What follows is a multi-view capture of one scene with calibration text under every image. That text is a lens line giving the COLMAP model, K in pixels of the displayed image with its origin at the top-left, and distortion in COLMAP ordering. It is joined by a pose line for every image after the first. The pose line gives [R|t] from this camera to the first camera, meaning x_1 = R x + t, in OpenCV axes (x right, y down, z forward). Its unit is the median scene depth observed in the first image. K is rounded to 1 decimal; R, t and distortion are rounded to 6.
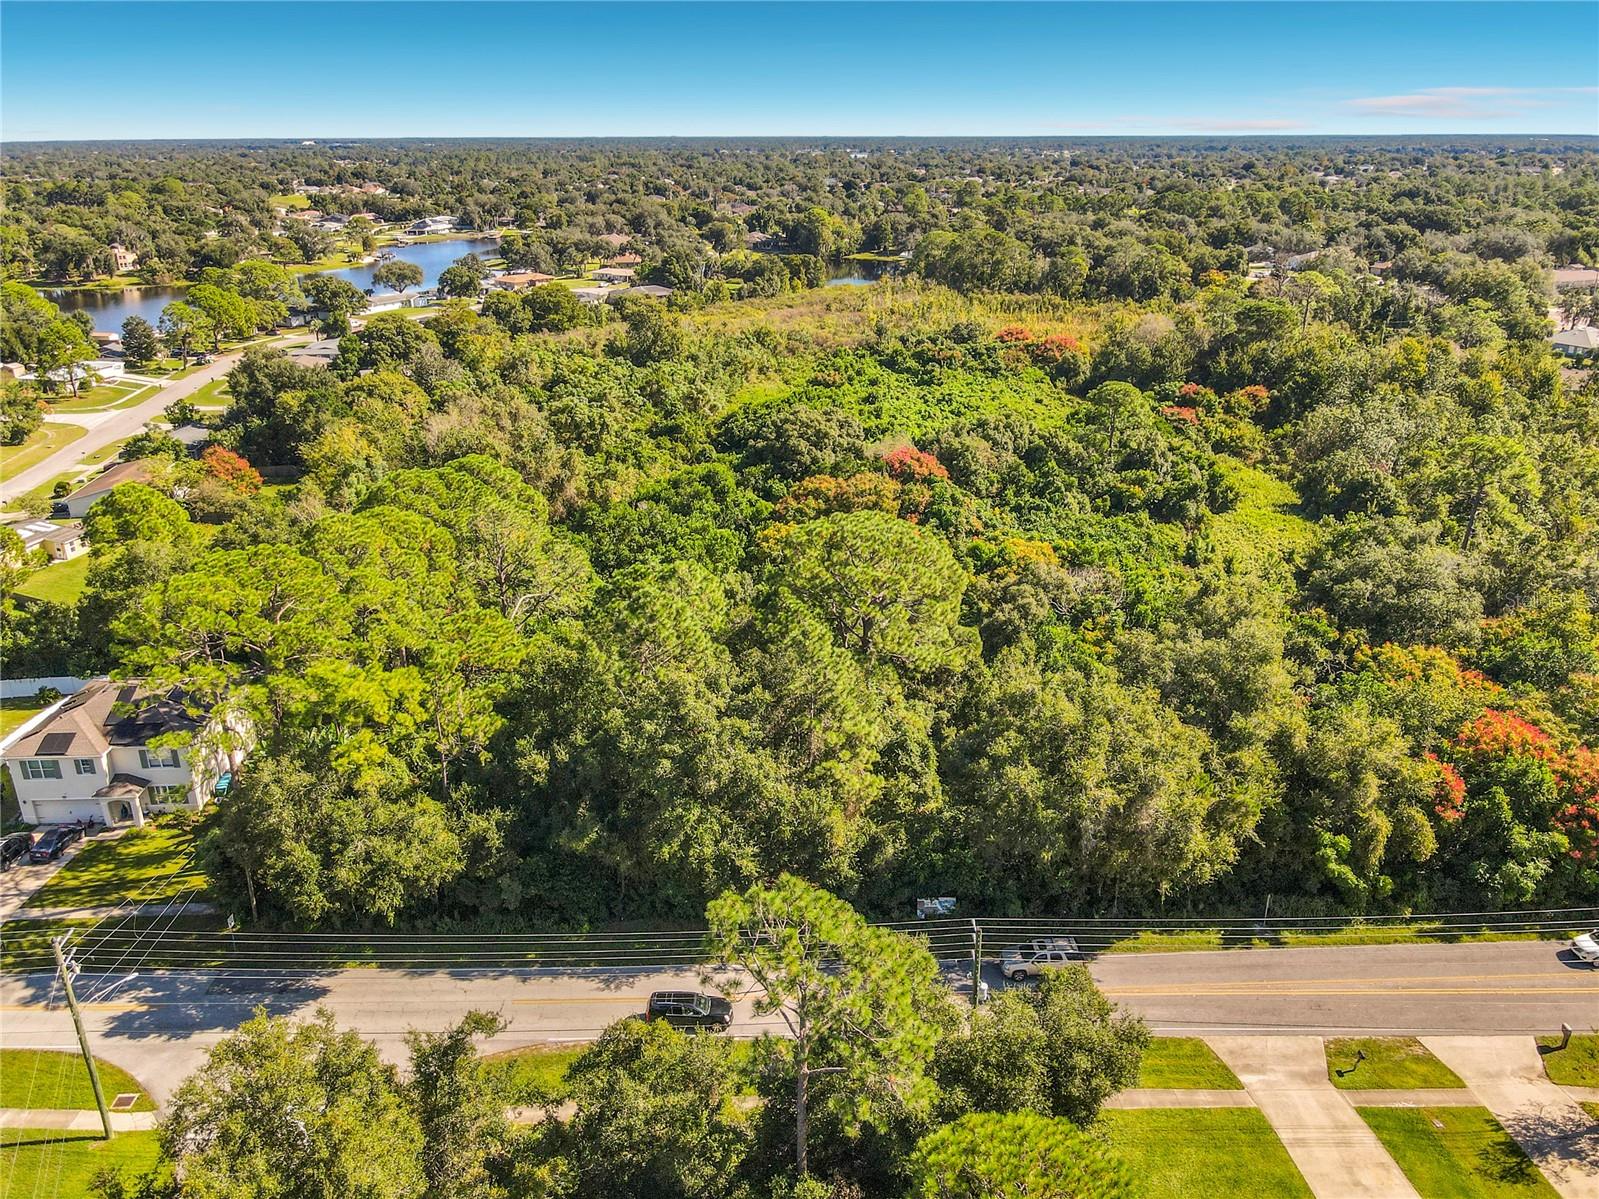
lens RADIAL K [[1222.3, 0, 794.7], [0, 1222.3, 601.6], [0, 0, 1]] dist [-0.004222, 0.004041]
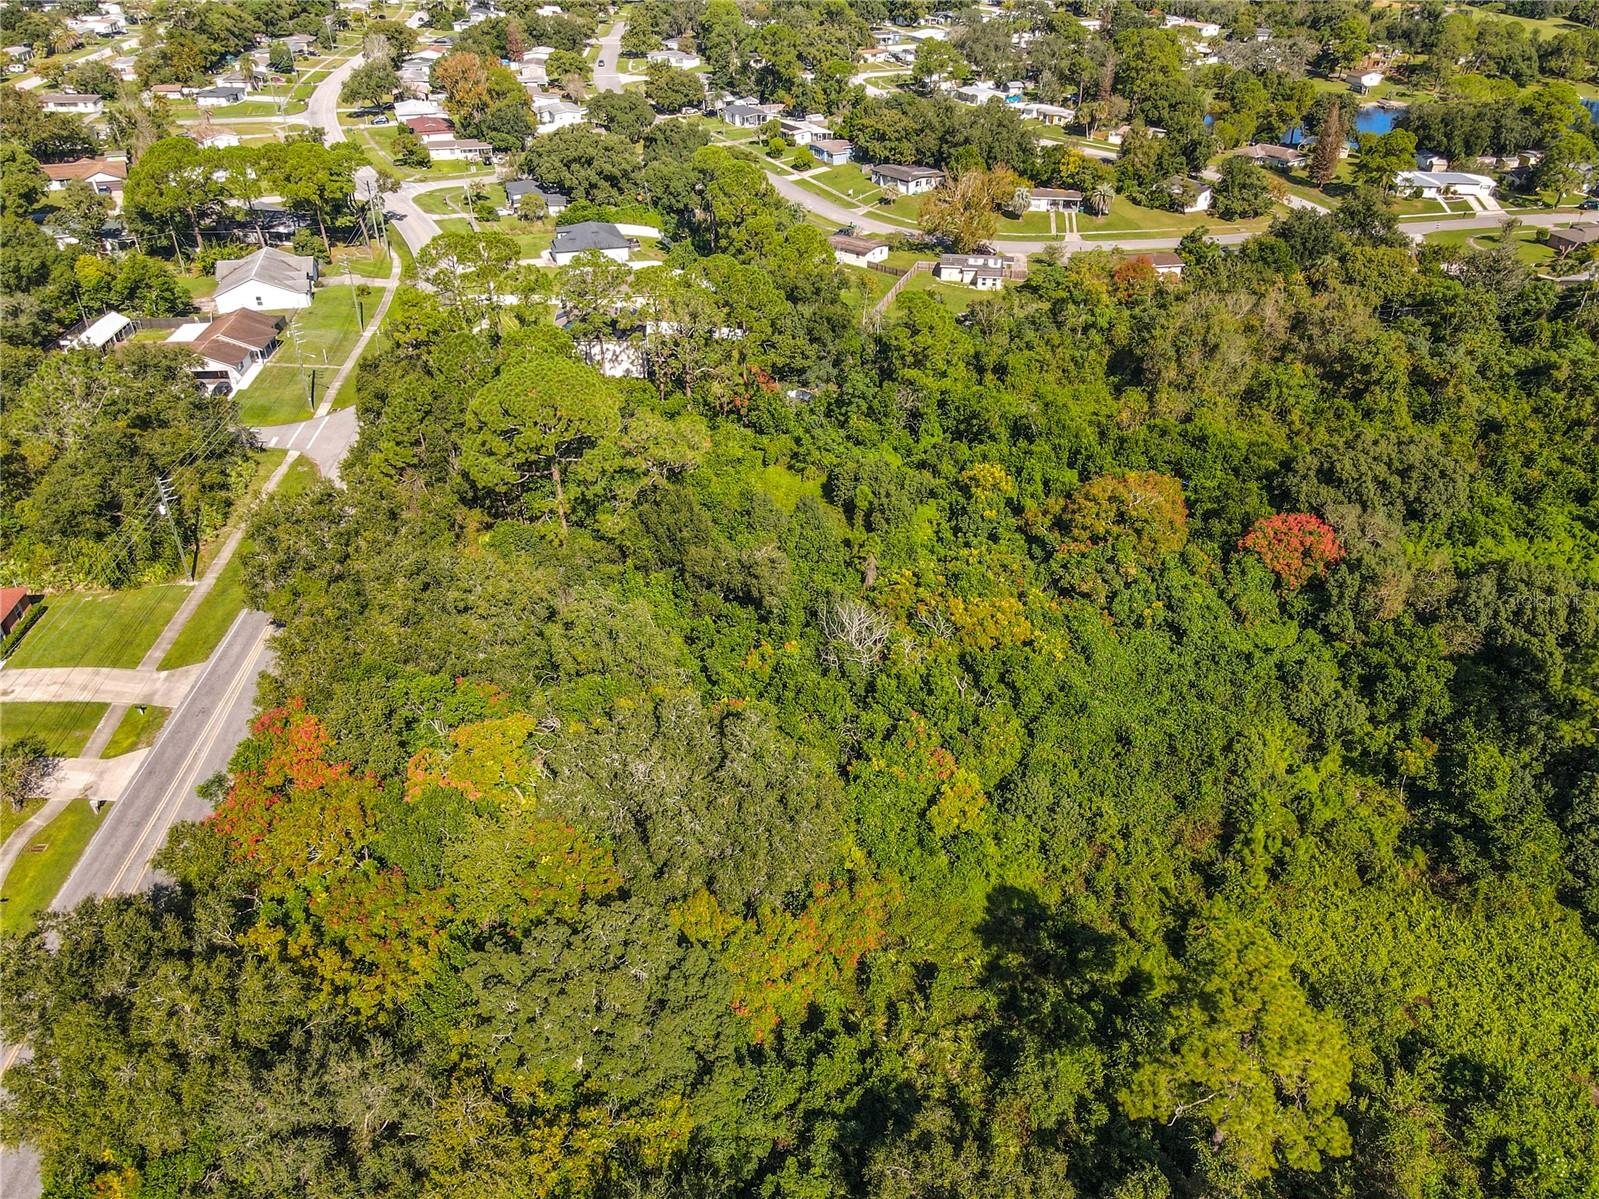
lens RADIAL K [[1160.6, 0, 810.2], [0, 1160.6, 606.7], [0, 0, 1]] dist [0.032917, 0.006924]
pose [[0.059862, 0.547088, -0.834932, 0.981791], [-0.366954, 0.789925, 0.491287, -0.456069], [0.928311, 0.276972, 0.248043, 0.798885]]
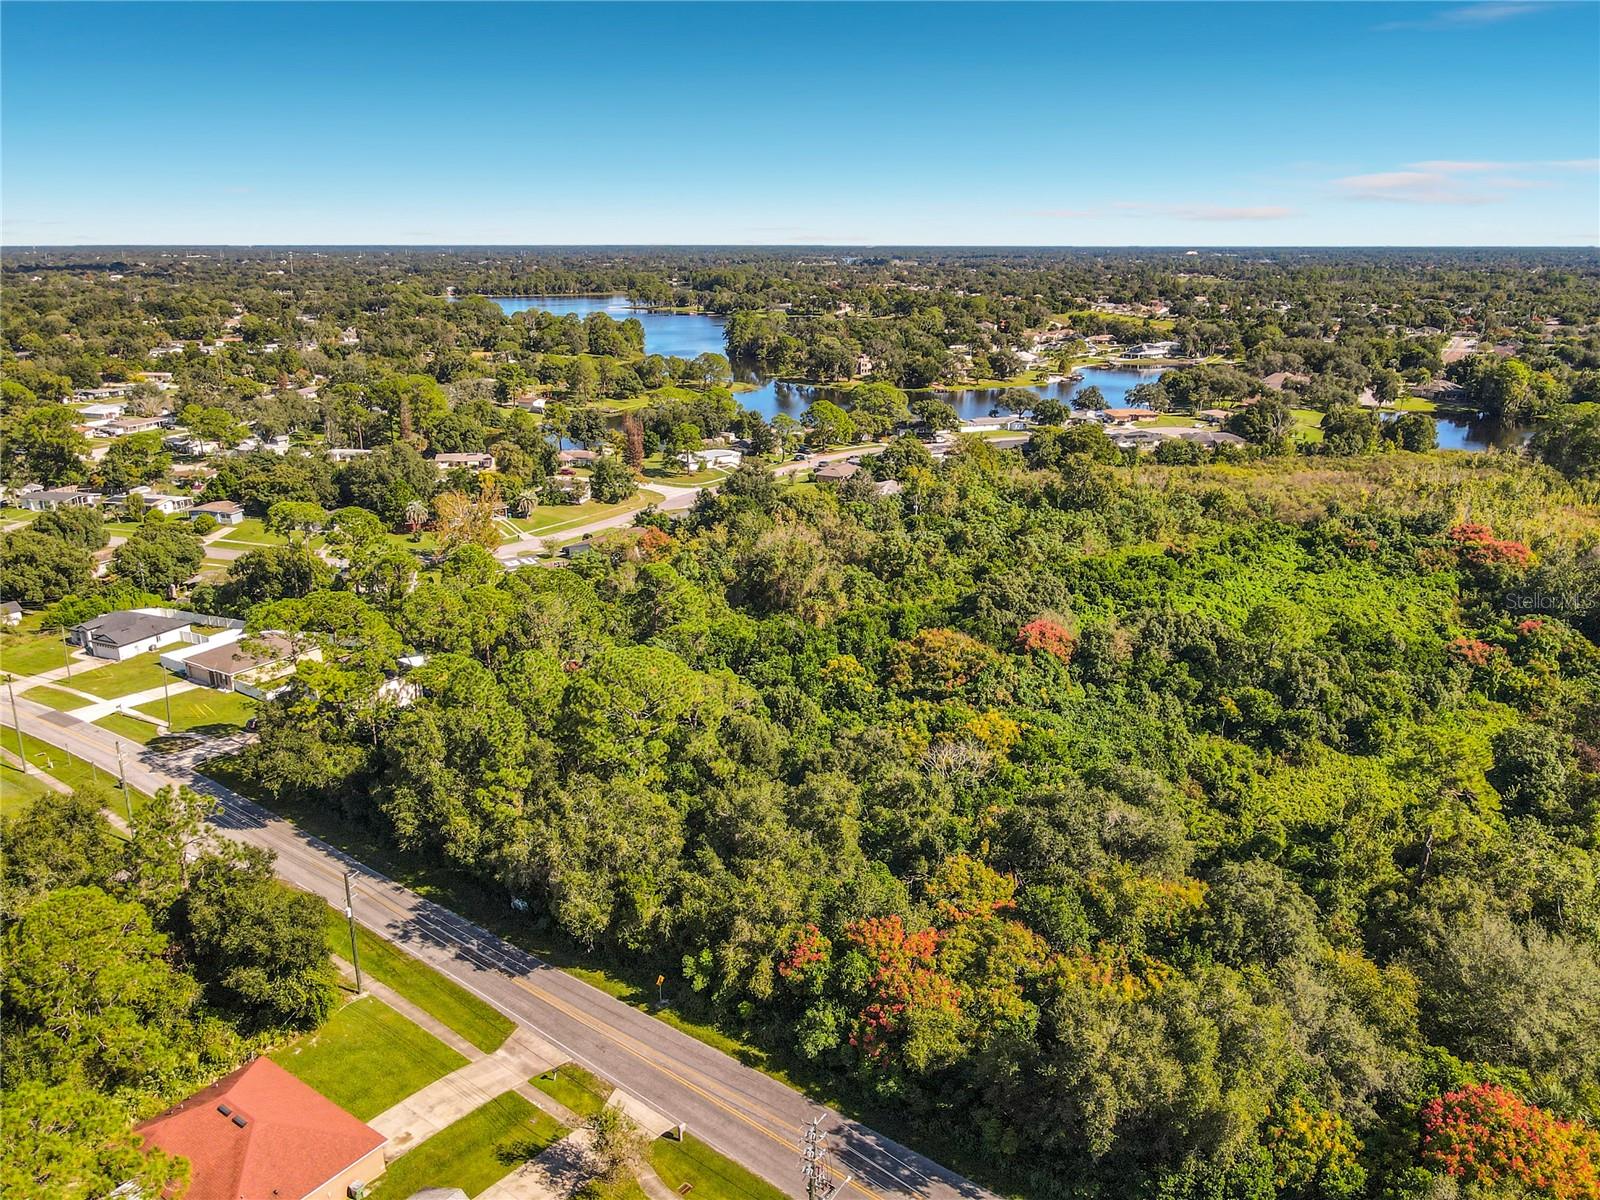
lens RADIAL K [[1197.7, 0, 797.8], [0, 1197.7, 602.2], [0, 0, 1]] dist [-0.006621, 0.002213]
pose [[0.771203, 0.189835, -0.607626, 0.827824], [-0.232177, 0.972630, 0.009189, -0.143117], [0.592739, 0.133990, 0.794170, -0.017811]]
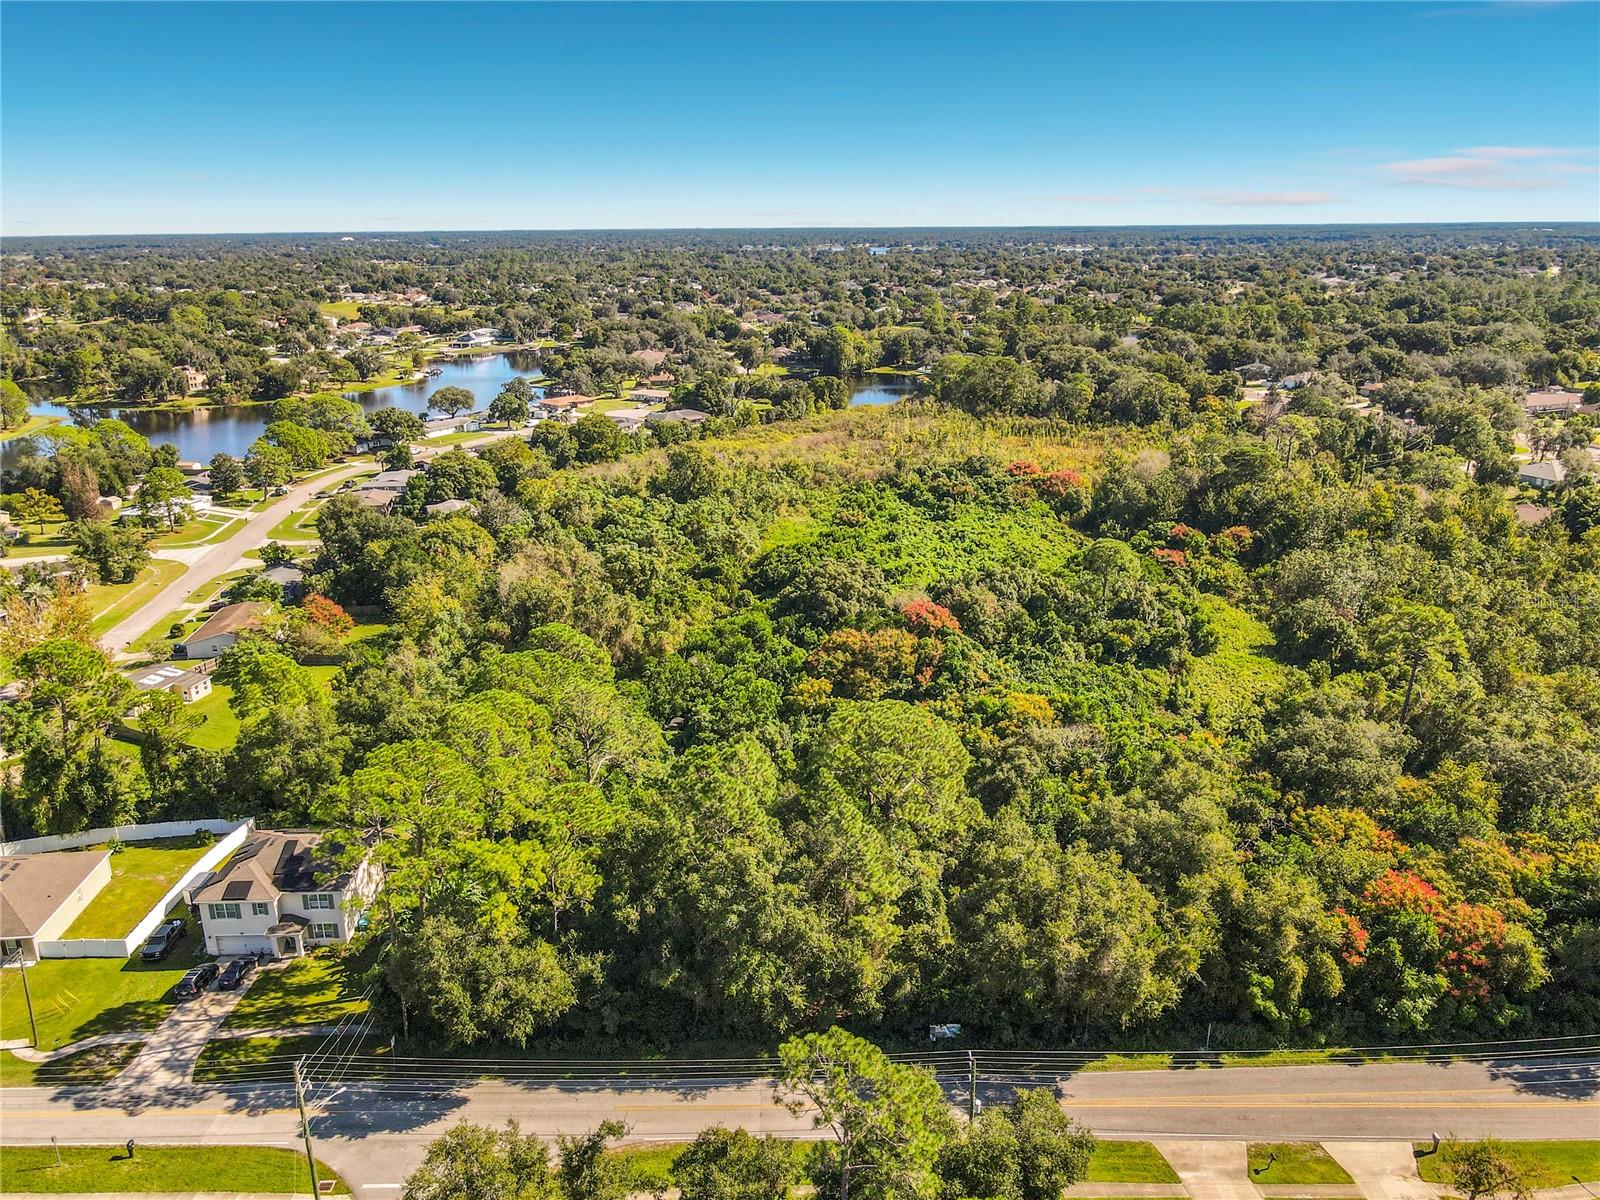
lens RADIAL K [[1217.8, 0, 795.7], [0, 1217.8, 596.7], [0, 0, 1]] dist [-0.003363, 0.007926]
pose [[0.999875, 0.000039, -0.015801, -0.012652], [-0.001091, 0.997779, -0.066609, -0.077741], [0.015763, 0.066618, 0.997654, -0.193754]]
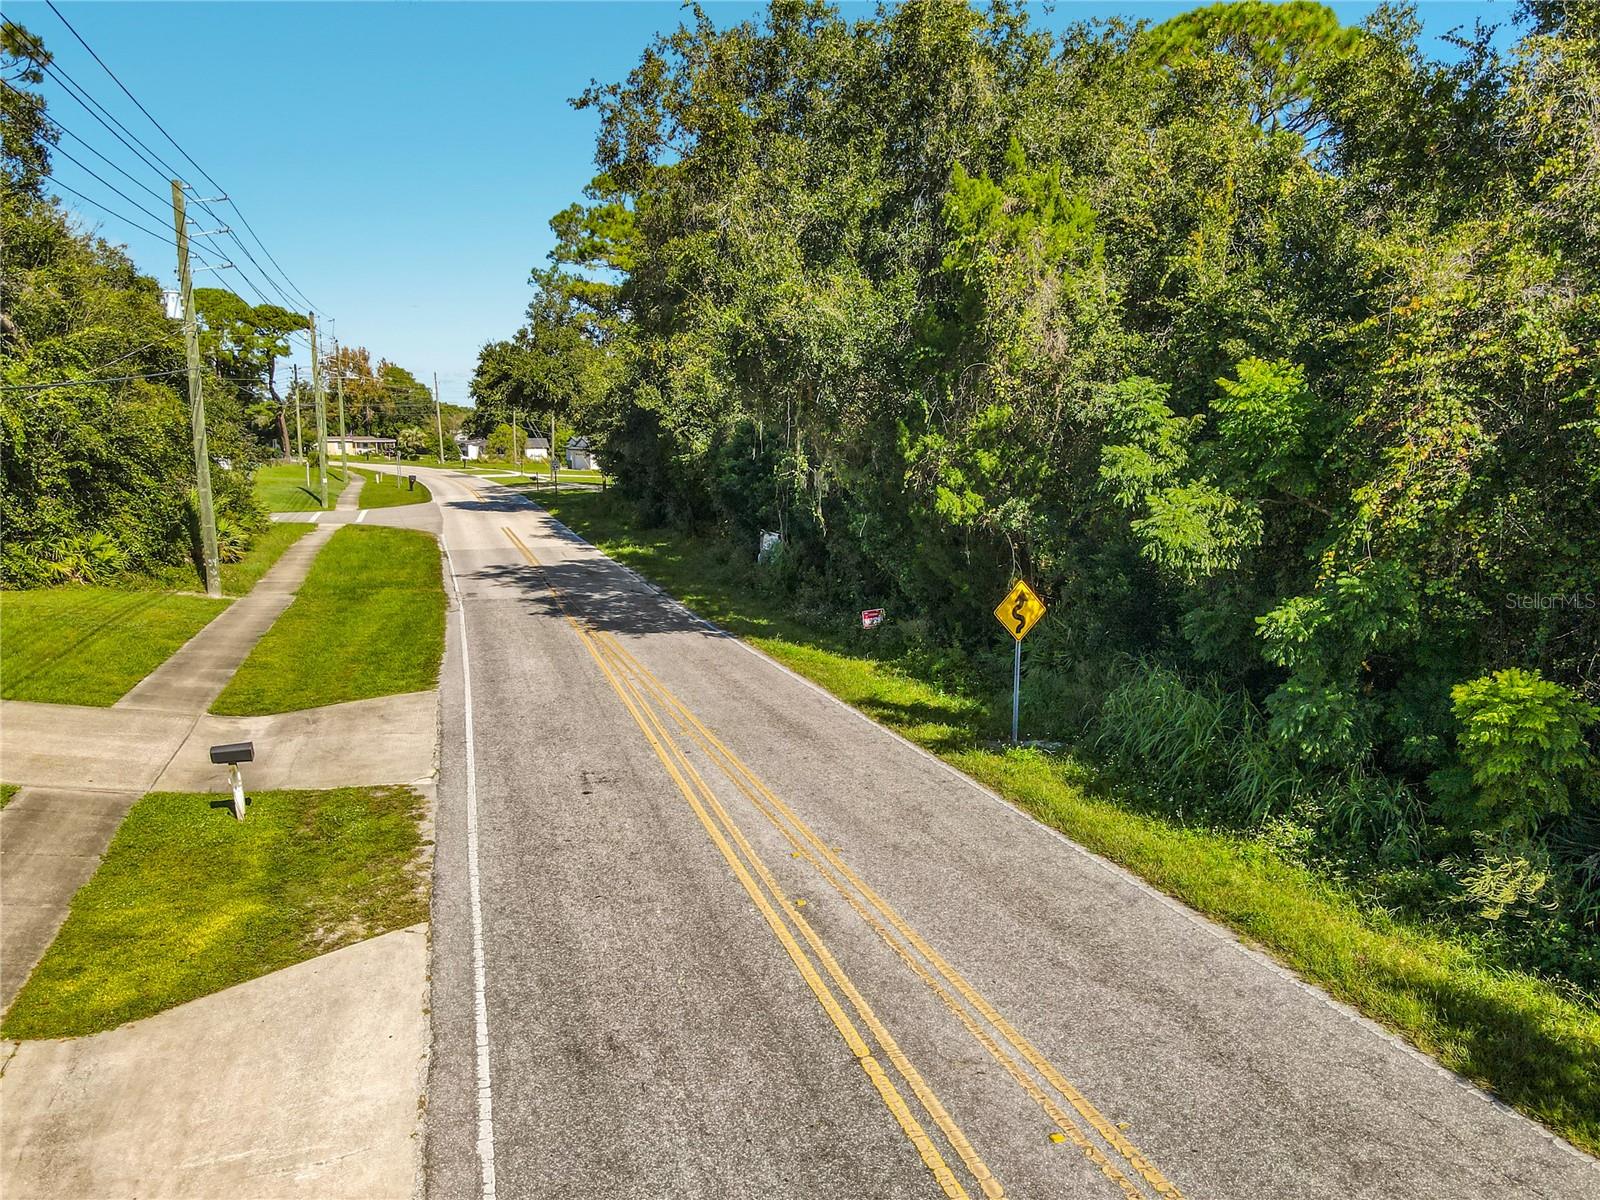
lens RADIAL K [[1185.8, 0, 807.0], [0, 1185.8, 598.1], [0, 0, 1]] dist [-0.023042, 0.075278]
pose [[0.291061, 0.144064, -0.945796, 0.417524], [-0.336492, 0.940847, 0.039758, 0.166065], [0.895576, 0.306680, 0.322320, 0.581574]]
